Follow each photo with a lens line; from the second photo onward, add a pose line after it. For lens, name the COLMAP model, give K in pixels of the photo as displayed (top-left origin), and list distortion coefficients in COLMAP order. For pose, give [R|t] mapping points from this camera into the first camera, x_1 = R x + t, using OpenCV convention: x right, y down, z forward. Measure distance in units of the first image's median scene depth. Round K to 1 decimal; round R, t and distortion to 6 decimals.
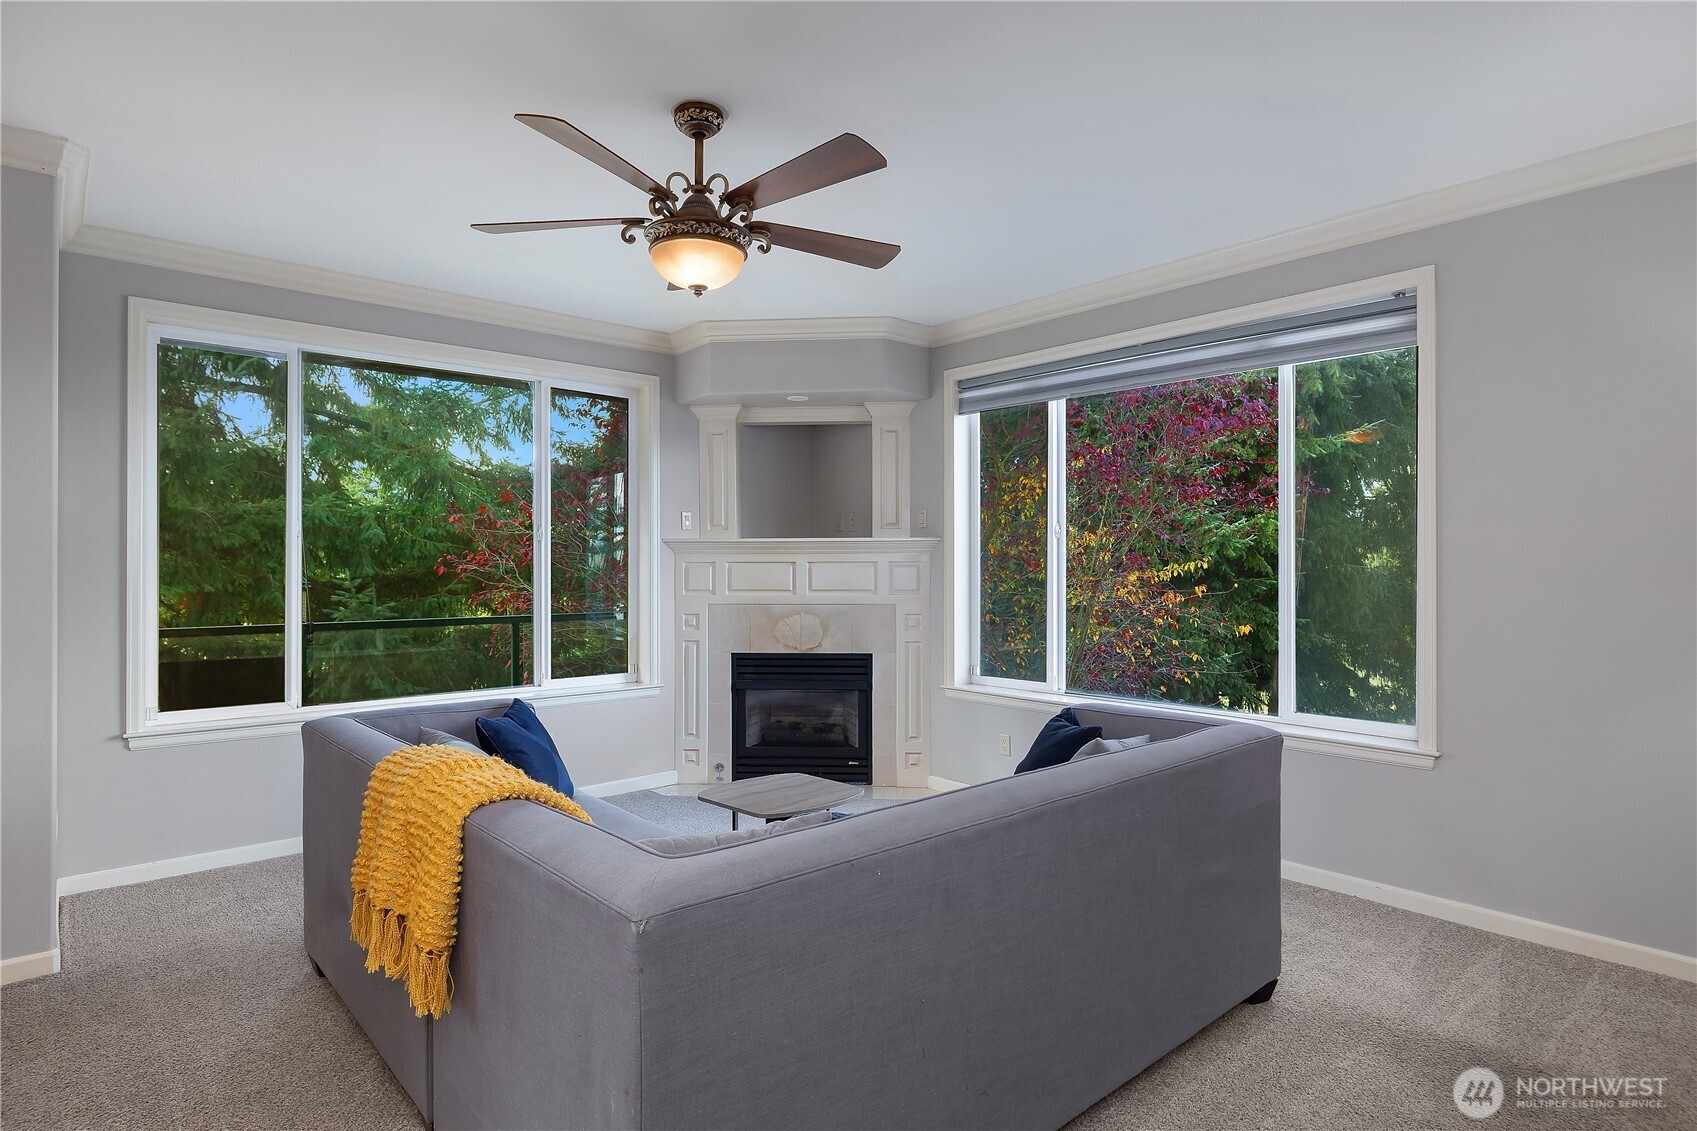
lens RADIAL K [[911.4, 0, 848.5], [0, 911.4, 565.5], [0, 0, 1]] dist [-0.001356, -0.000409]
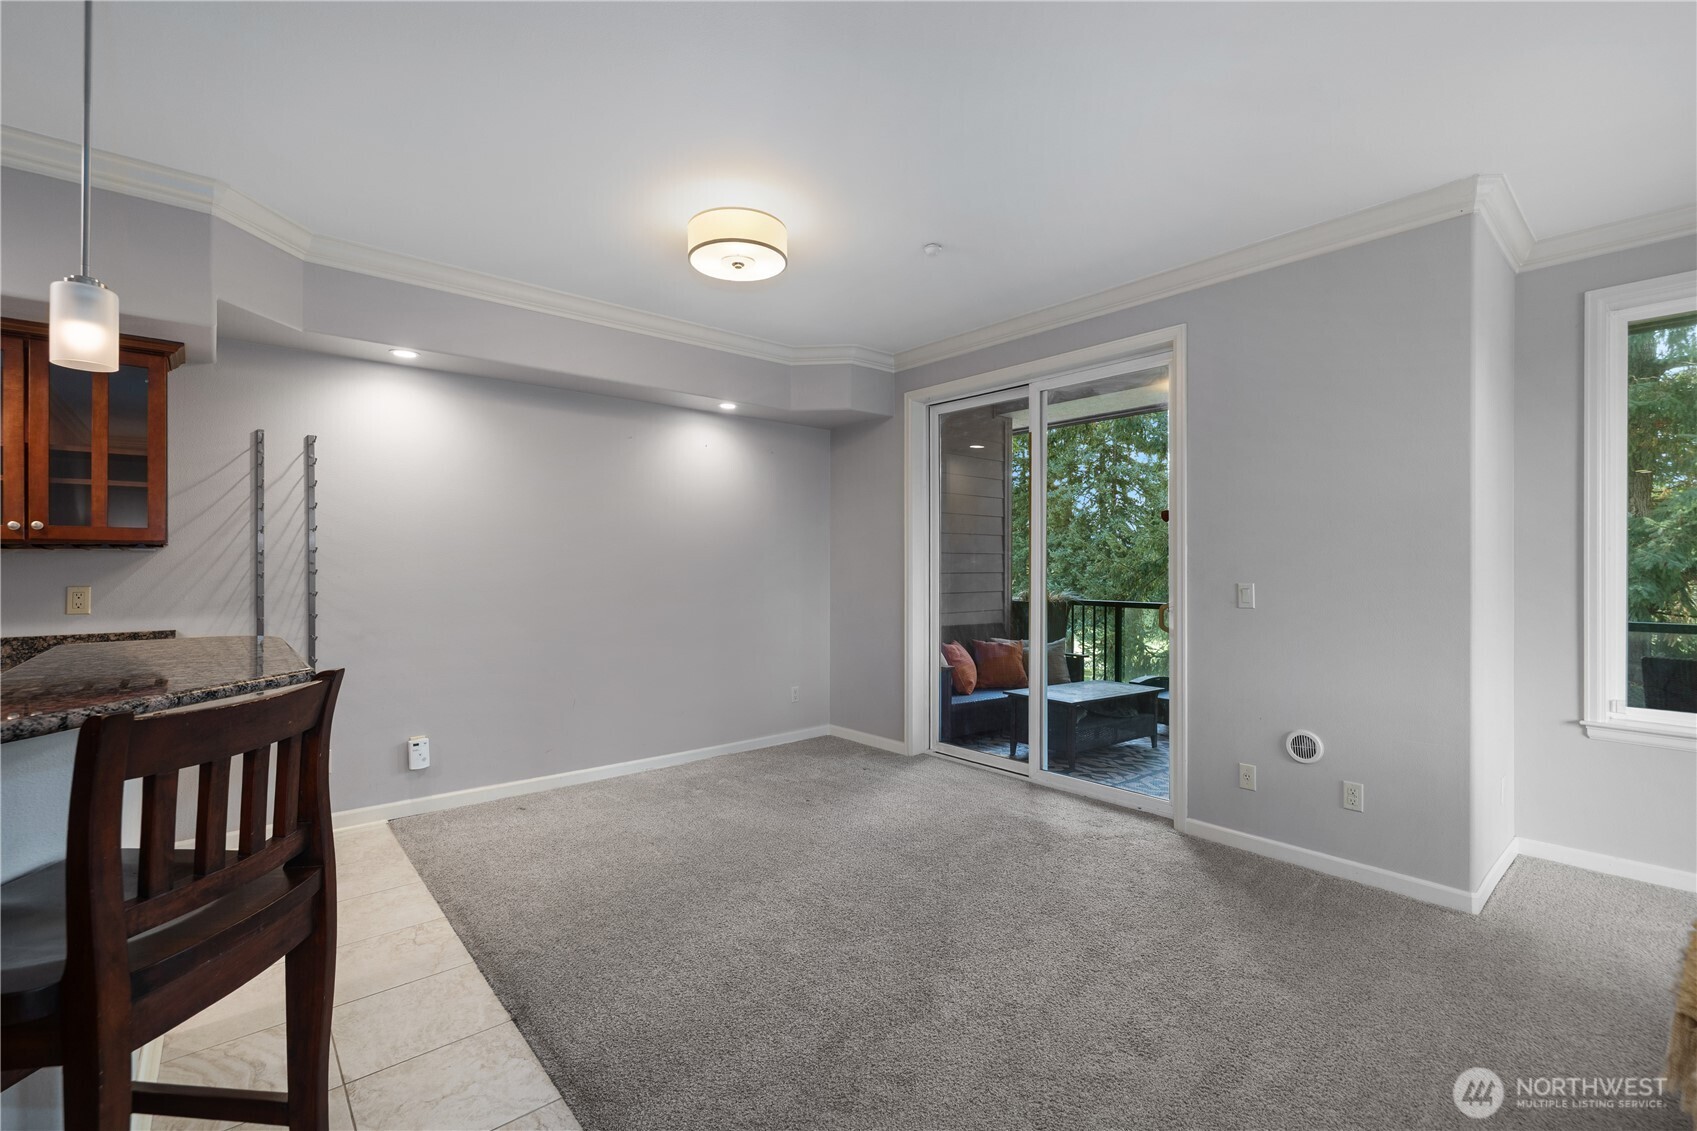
lens RADIAL K [[738.0, 0, 848.5], [0, 738.0, 565.5], [0, 0, 1]] dist [0.002258, 0.000249]
pose [[-0.014010, 0.005365, -0.999887, 0.047397], [0.002055, 0.999984, 0.005336, 0.003656], [0.999900, -0.001980, -0.014020, 0.174577]]
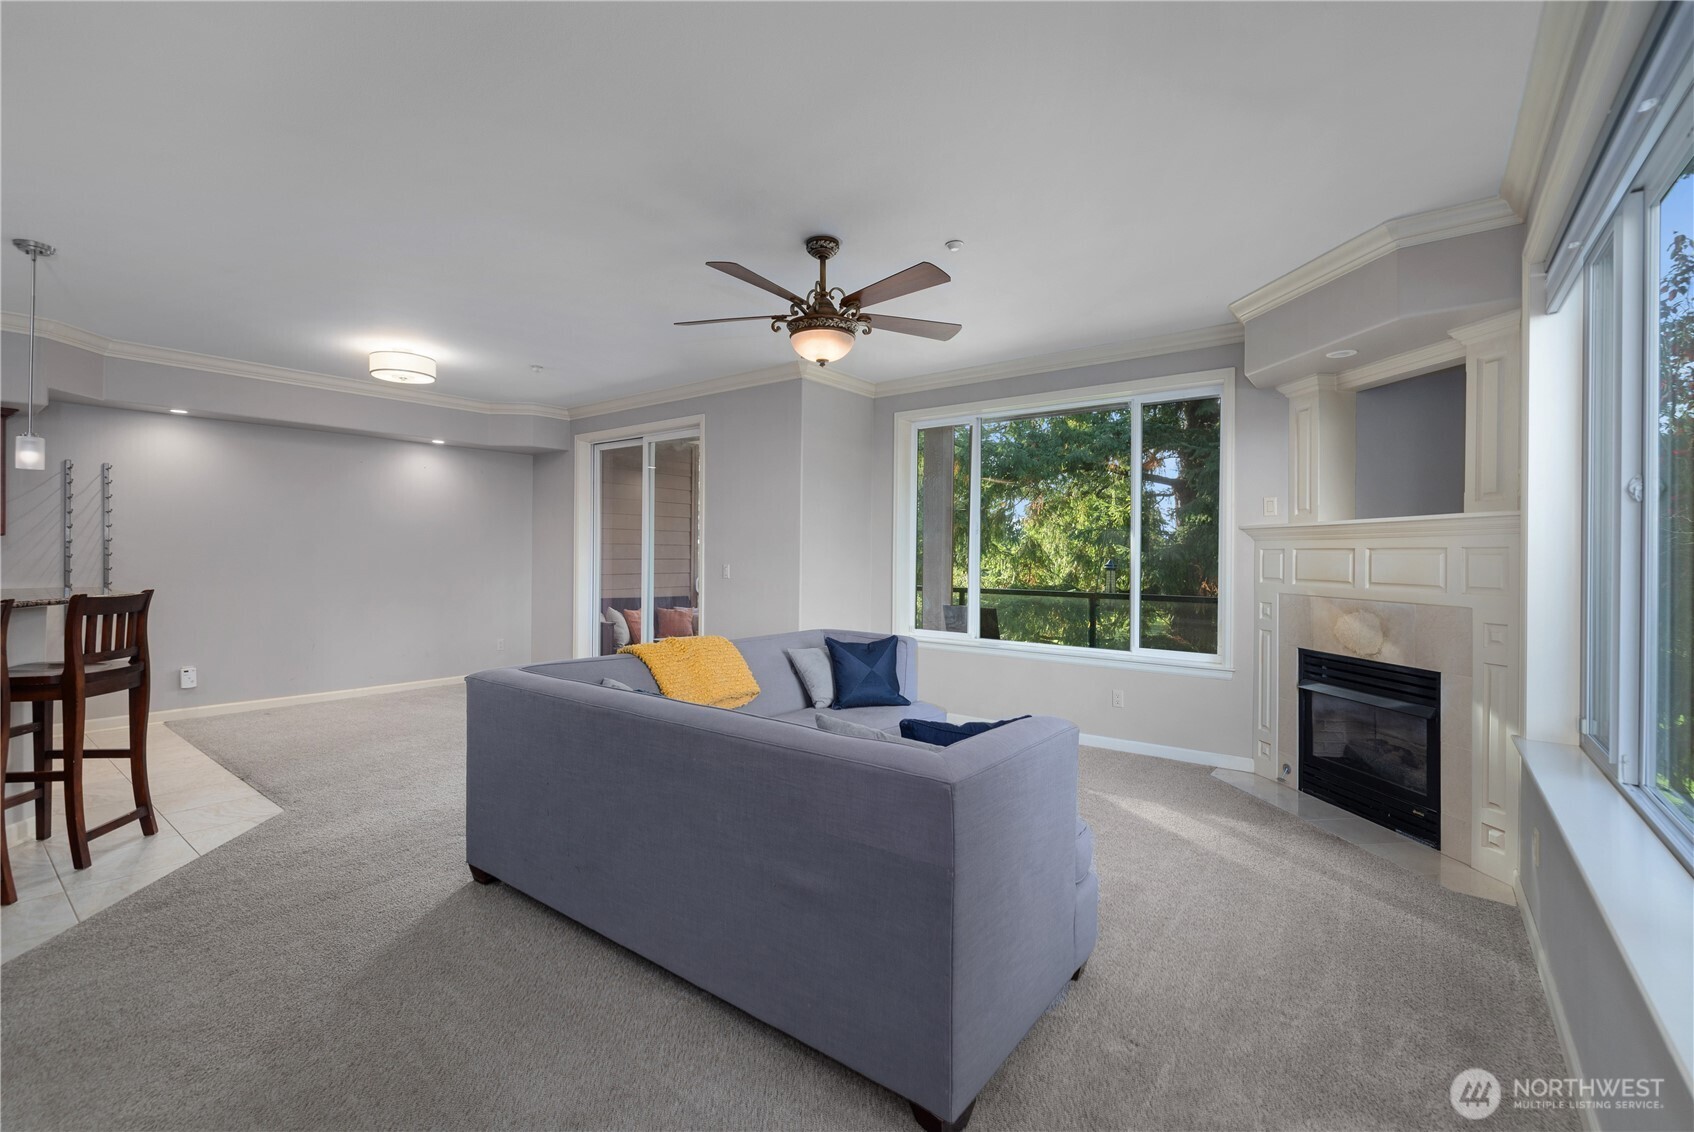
lens RADIAL K [[734.1, 0, 844.2], [0, 734.1, 555.4], [0, 0, 1]] dist [-0.000332, -0.000199]
pose [[0.184294, 0.006047, -0.982853, 0.736952], [-0.005497, 0.999972, 0.005122, 0.002580], [0.982856, 0.004459, 0.184322, 0.594390]]
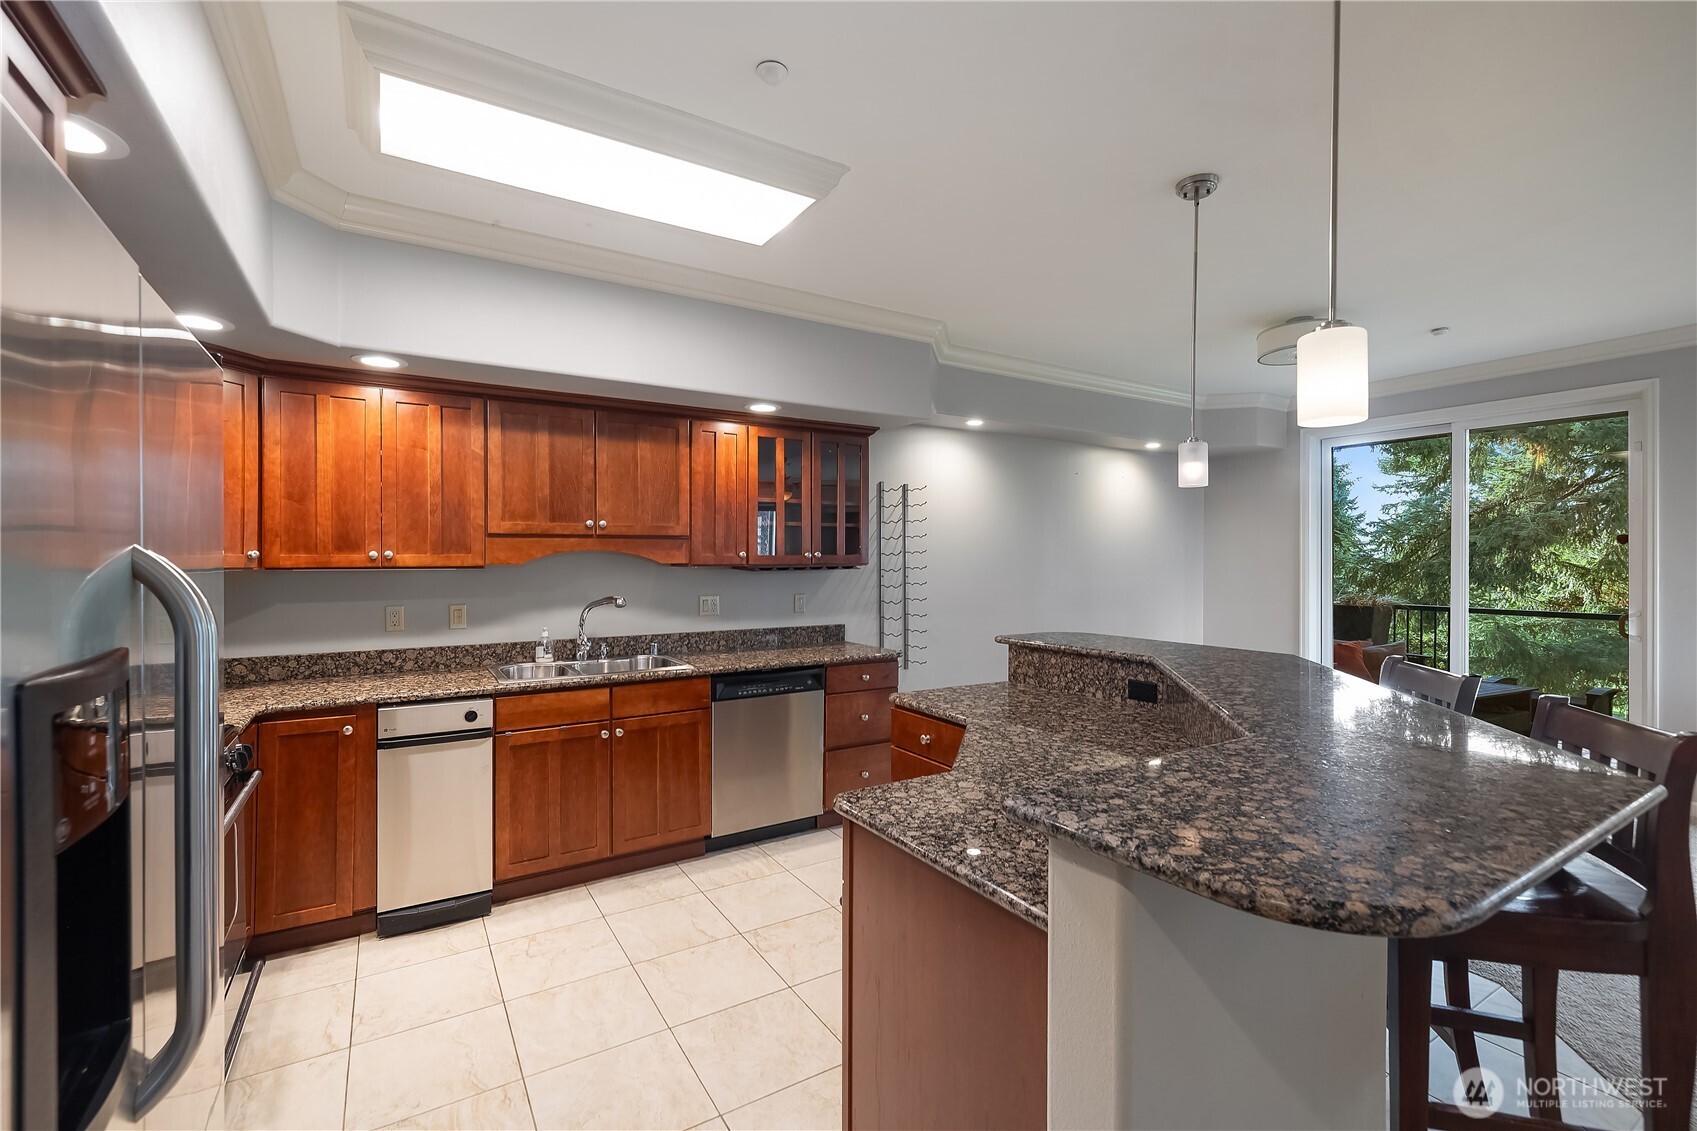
lens RADIAL K [[719.3, 0, 844.9], [0, 719.3, 562.1], [0, 0, 1]] dist [0.003349, 0.000234]
pose [[-0.186585, 0.007331, -0.982411, 0.370773], [0.001836, 0.999973, 0.007113, -0.029695], [0.982437, -0.000477, -0.186594, -0.377710]]
